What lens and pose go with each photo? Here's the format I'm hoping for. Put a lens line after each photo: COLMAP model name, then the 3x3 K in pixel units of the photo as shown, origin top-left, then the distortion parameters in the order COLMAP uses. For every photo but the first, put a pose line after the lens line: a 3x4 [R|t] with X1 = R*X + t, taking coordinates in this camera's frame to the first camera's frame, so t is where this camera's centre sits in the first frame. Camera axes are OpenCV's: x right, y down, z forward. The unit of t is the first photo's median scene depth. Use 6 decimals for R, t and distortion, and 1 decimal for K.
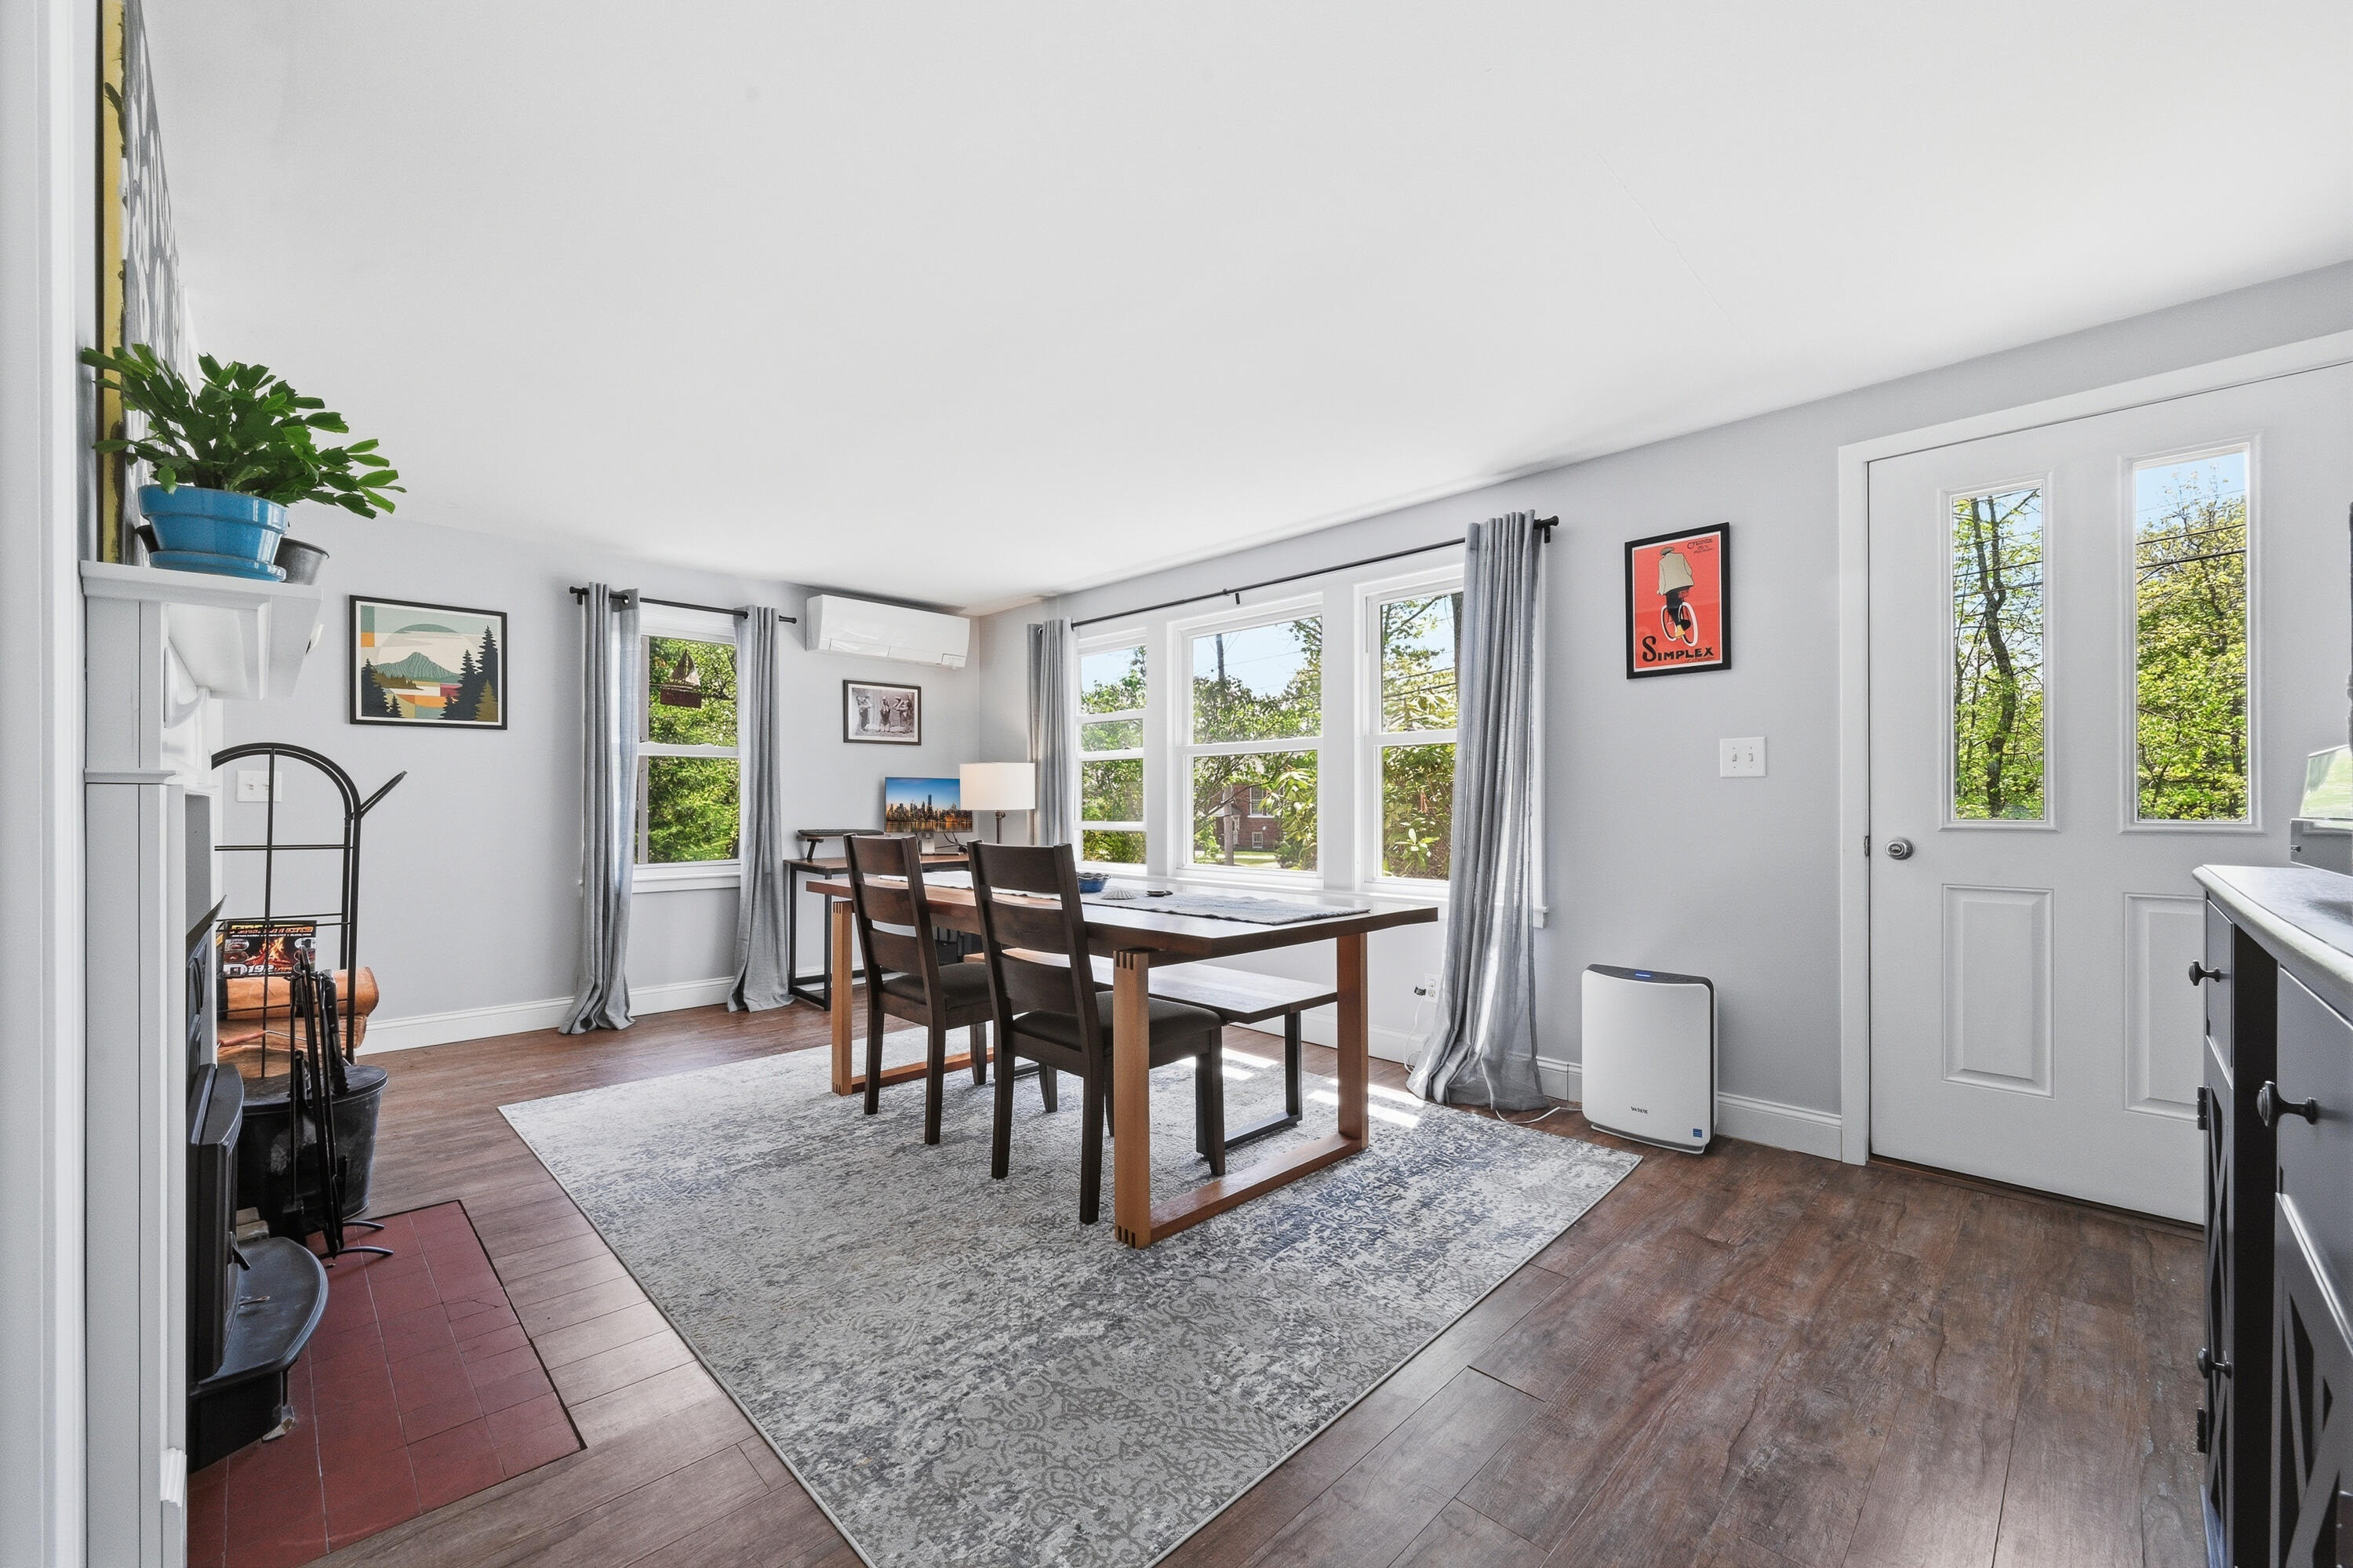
lens RADIAL K [[922.7, 0, 1178.0], [0, 922.7, 802.6], [0, 0, 1]] dist [-0.000165, -0.000007]
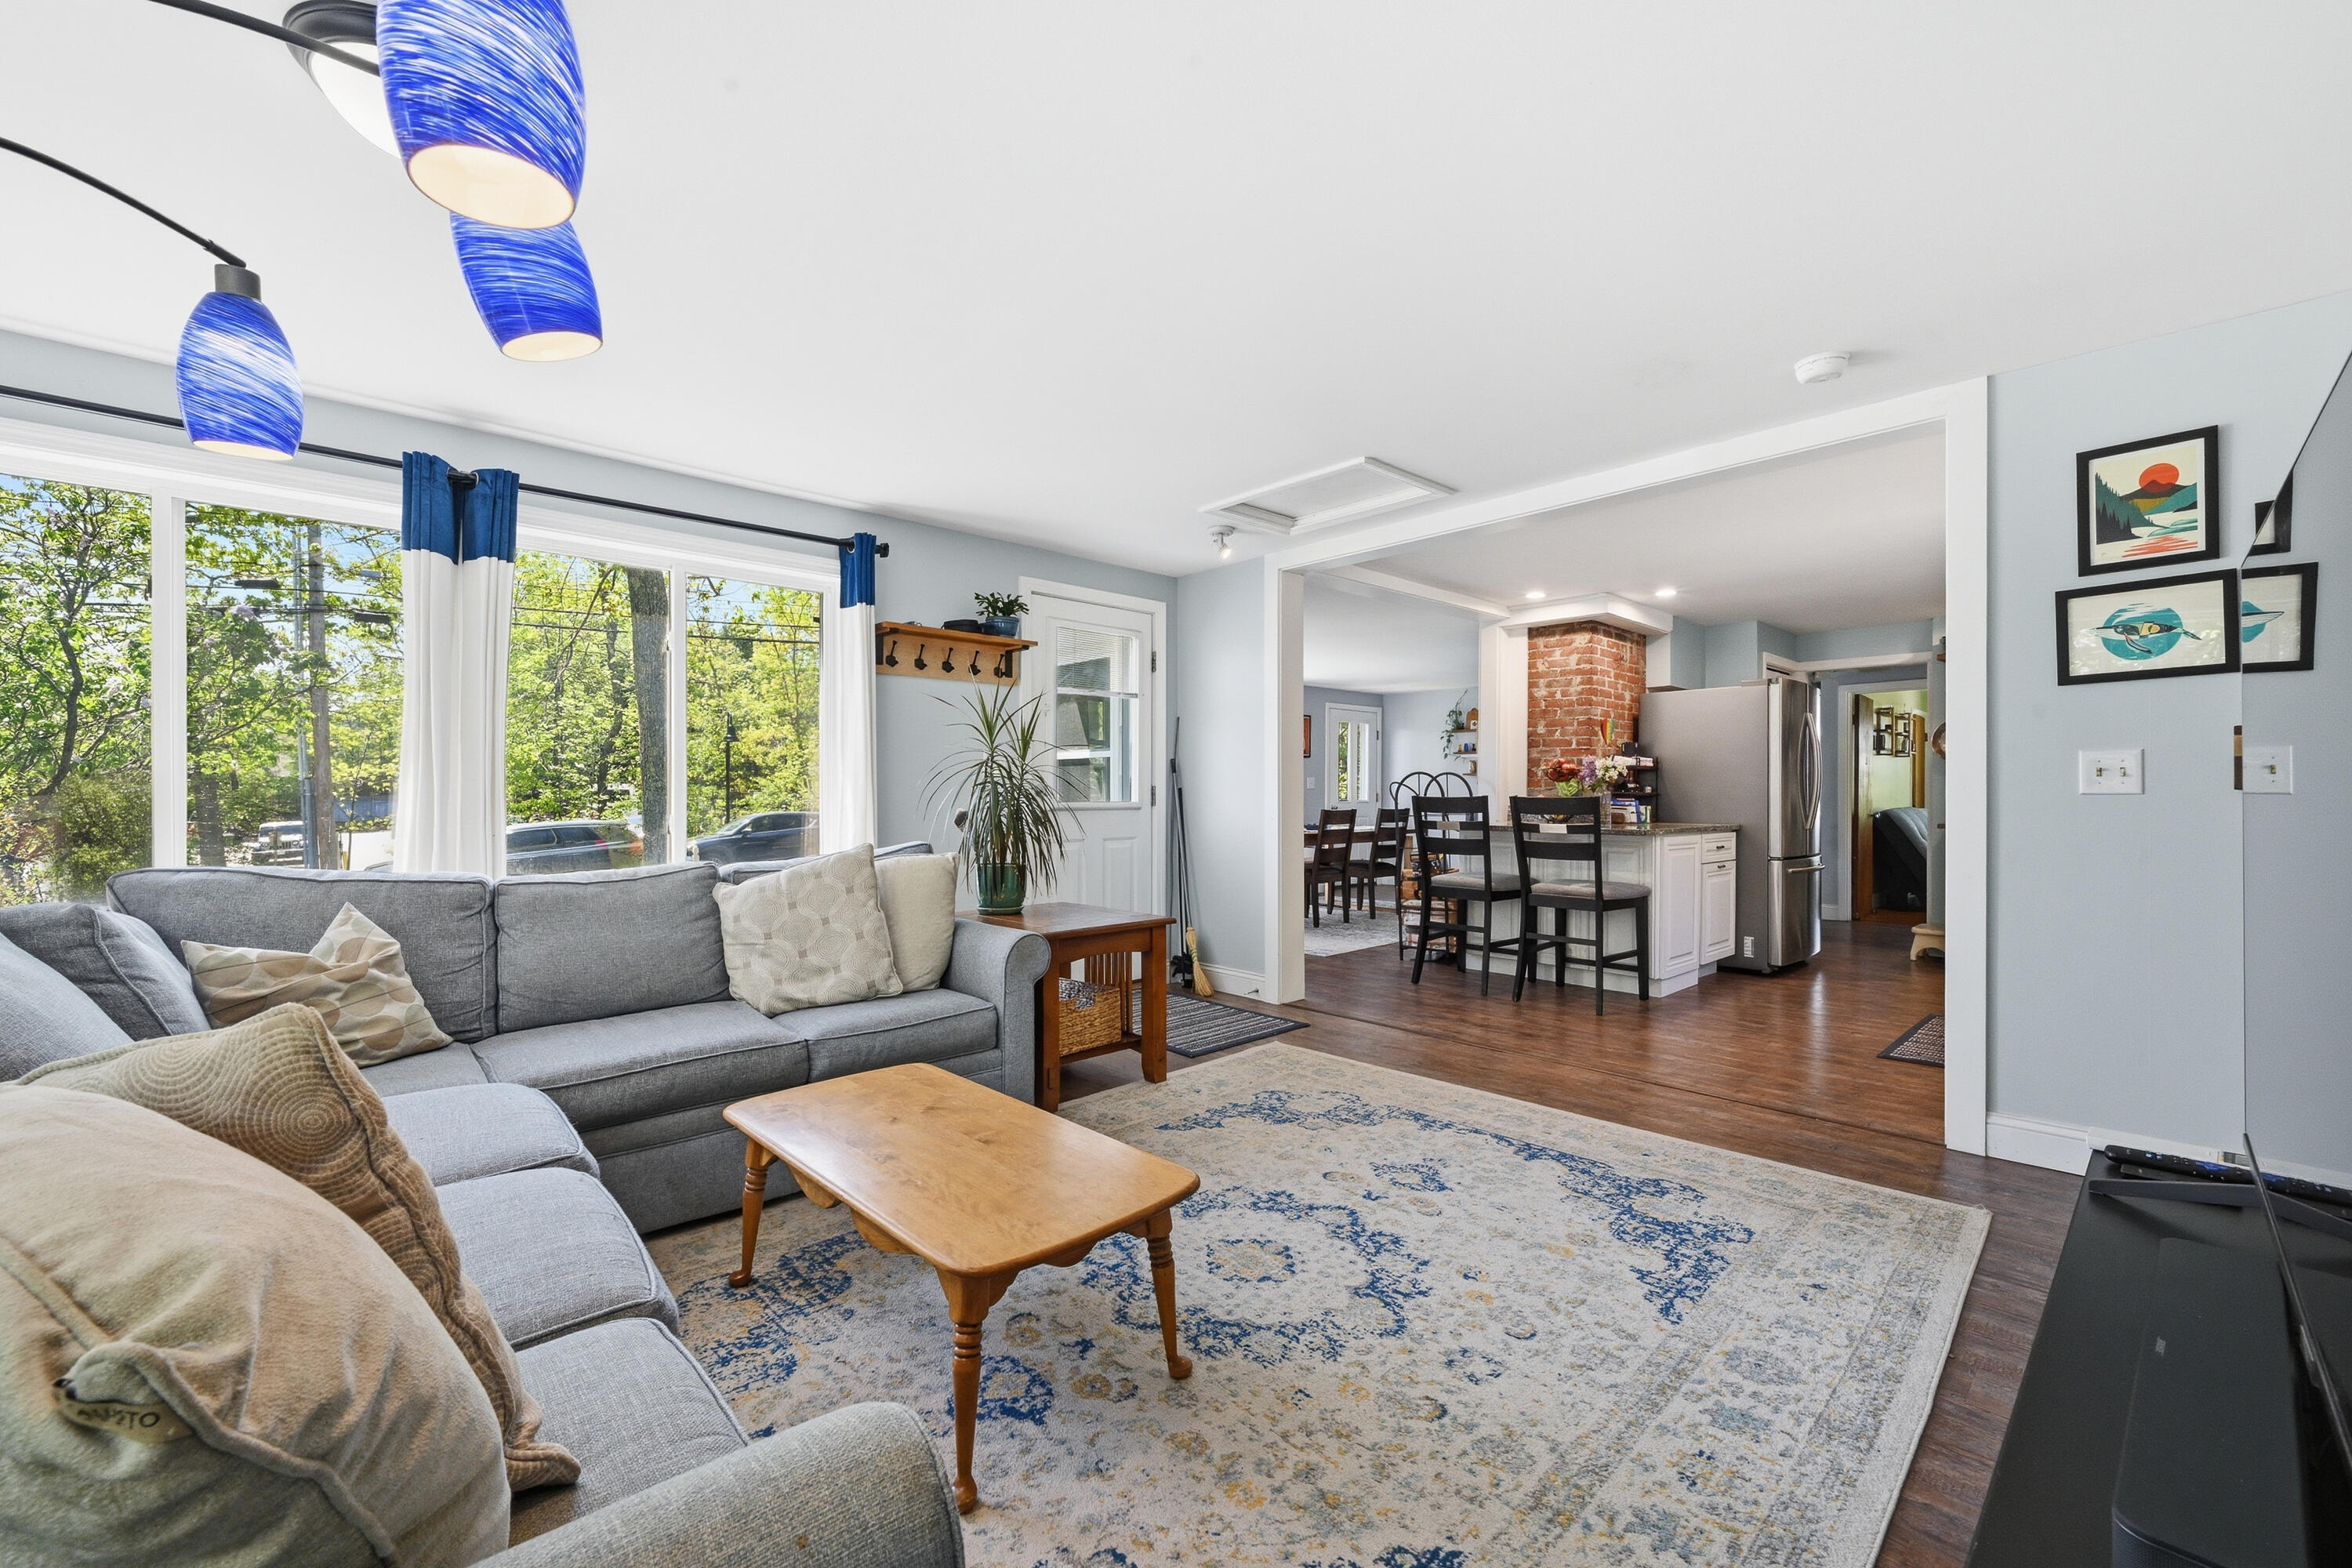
lens RADIAL K [[947.6, 0, 1176.5], [0, 947.6, 793.9], [0, 0, 1]] dist [-0.000371, -0.000012]
pose [[0.036936, 0.003589, 0.999311, -2.882744], [-0.000877, 0.999993, -0.003559, 0.004002], [-0.999317, -0.000745, 0.036939, 1.326446]]
